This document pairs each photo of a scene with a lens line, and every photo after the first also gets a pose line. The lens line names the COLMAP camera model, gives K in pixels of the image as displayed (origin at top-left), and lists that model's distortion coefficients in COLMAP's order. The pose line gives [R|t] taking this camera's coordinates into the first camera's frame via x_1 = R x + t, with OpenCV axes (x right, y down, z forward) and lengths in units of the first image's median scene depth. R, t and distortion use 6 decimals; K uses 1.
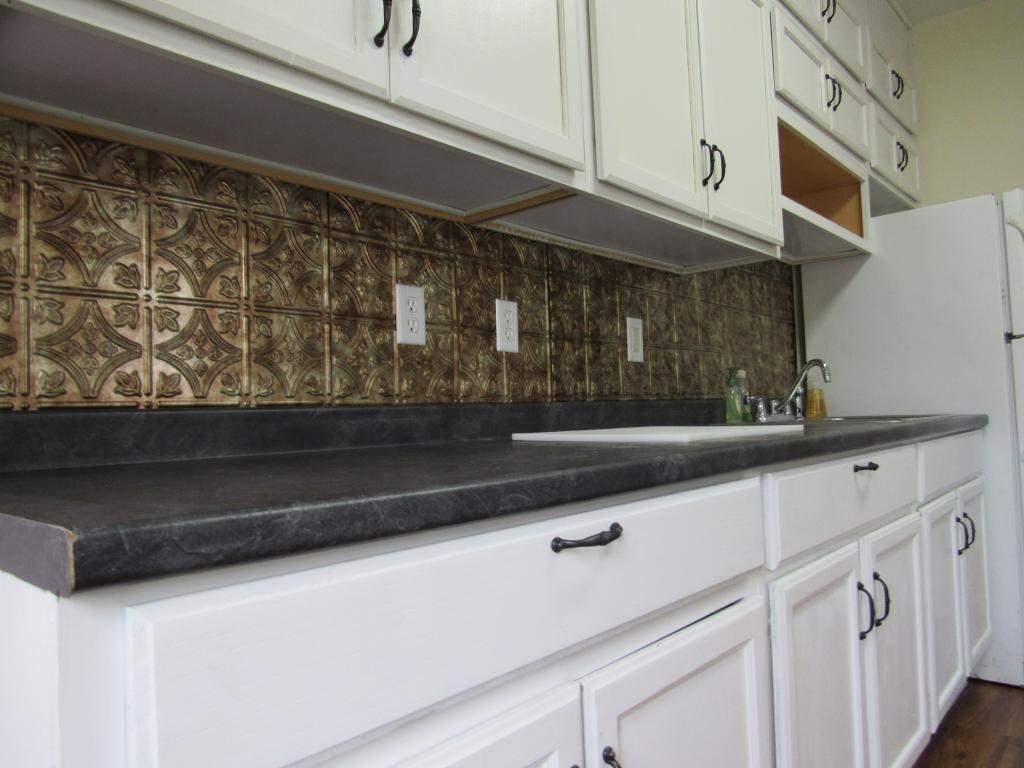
lens RADIAL K [[733.3, 0, 514.7], [0, 733.3, 381.8], [0, 0, 1]] dist [-0.036503, 0.004577]
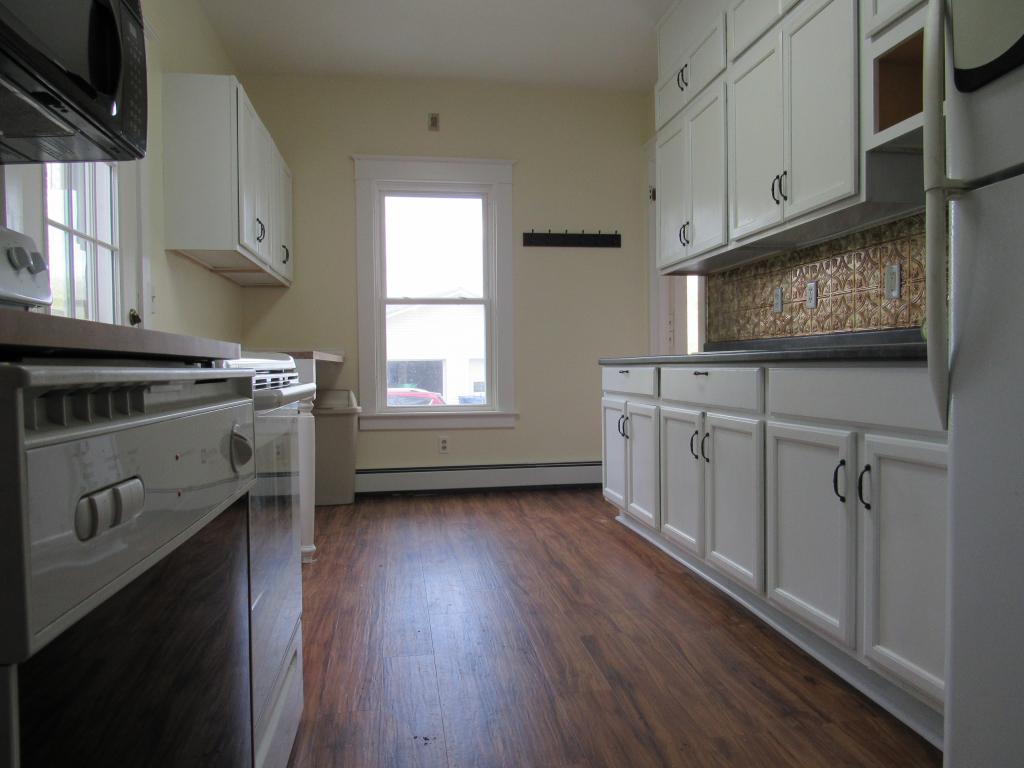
lens RADIAL K [[730.1, 0, 513.6], [0, 730.1, 383.2], [0, 0, 1]] dist [-0.032335, 0.012230]
pose [[-0.634101, 0.061099, -0.770833, 2.048313], [0.070298, 0.997300, 0.021221, 0.061846], [0.770048, -0.040732, -0.636684, 1.666378]]
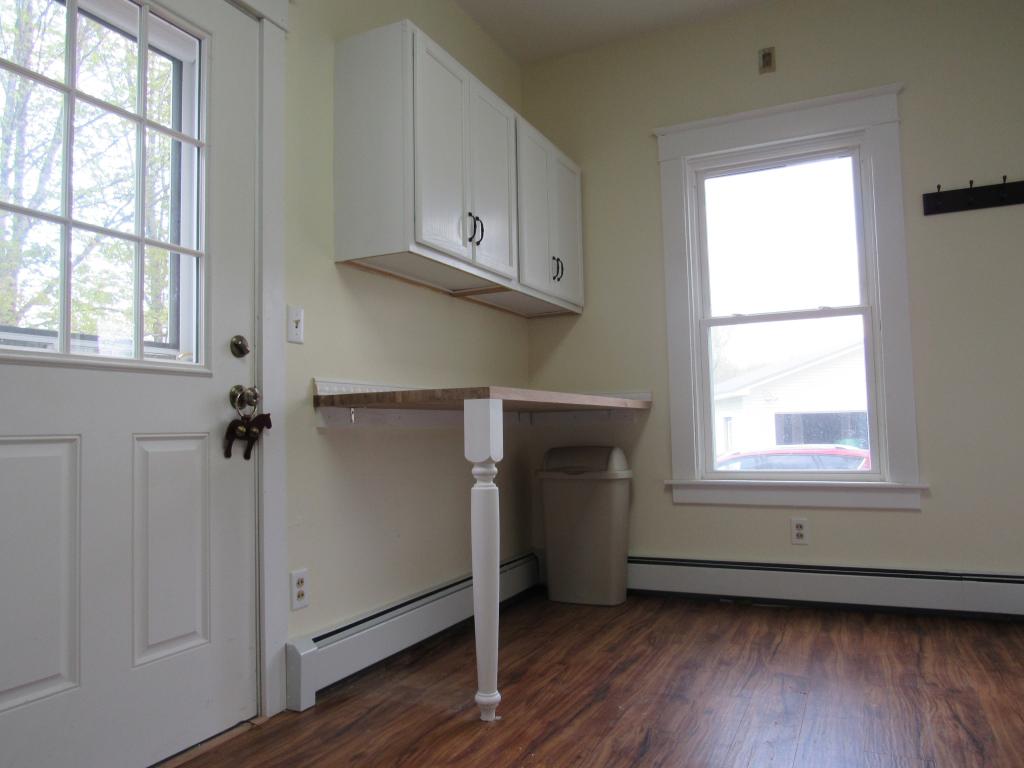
lens RADIAL K [[730.1, 0, 513.6], [0, 730.1, 383.2], [0, 0, 1]] dist [-0.032335, 0.012230]
pose [[-0.960123, 0.038759, -0.276879, 1.178355], [0.068083, 0.992944, -0.097090, 0.099629], [0.271162, -0.112069, -0.955987, 1.224584]]
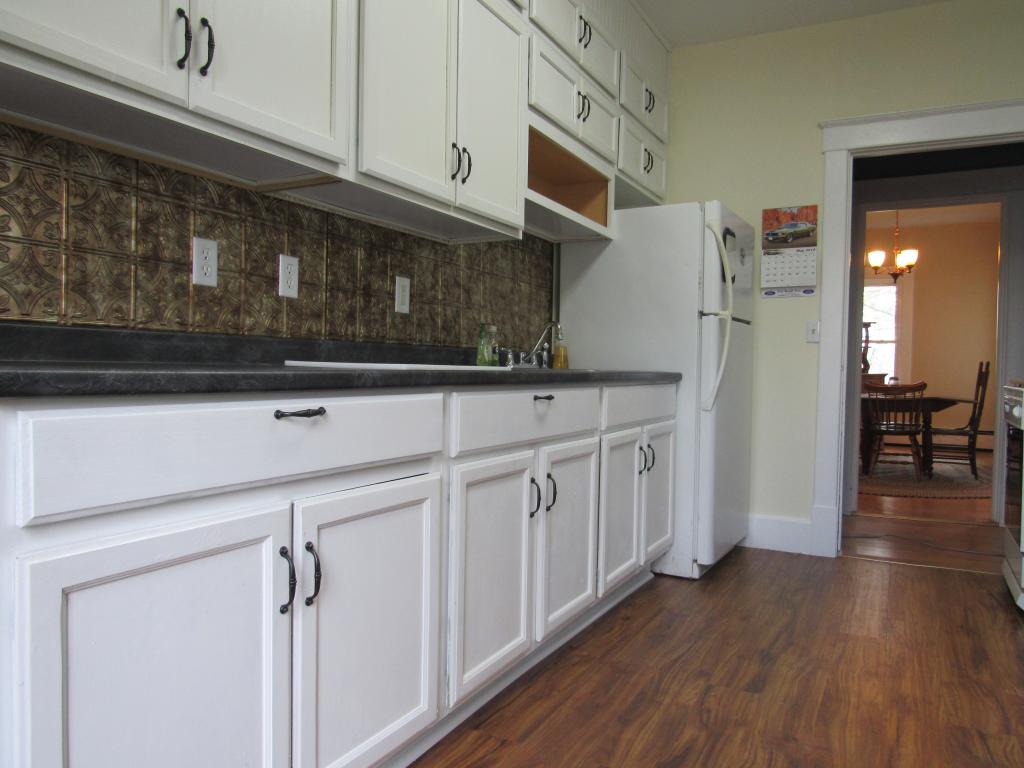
lens RADIAL K [[730.1, 0, 513.6], [0, 730.1, 383.2], [0, 0, 1]] dist [-0.032335, 0.012230]
pose [[0.970779, 0.047294, 0.235268, 0.082217], [-0.062764, 0.996300, 0.058704, 0.009088], [-0.231622, -0.071755, 0.970156, -0.322853]]
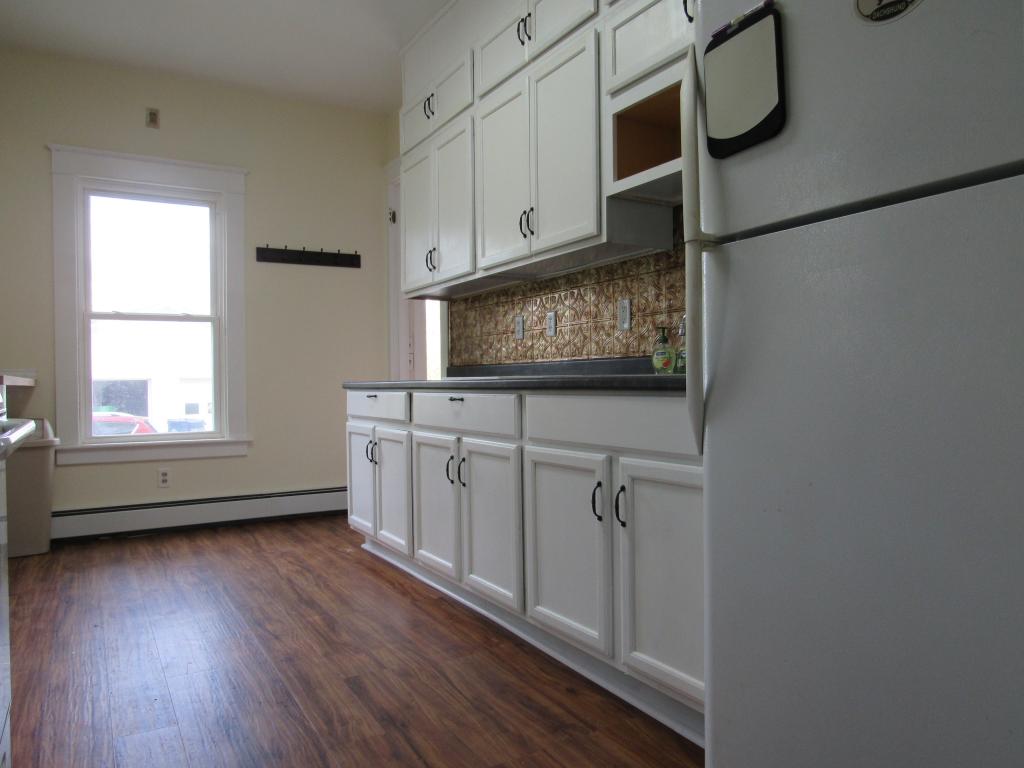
lens RADIAL K [[730.1, 0, 513.6], [0, 730.1, 383.2], [0, 0, 1]] dist [-0.032335, 0.012230]
pose [[-0.305607, 0.042585, -0.951205, 2.059105], [0.068424, 0.997399, 0.022670, 0.038061], [0.949696, -0.058157, -0.307726, 1.582477]]
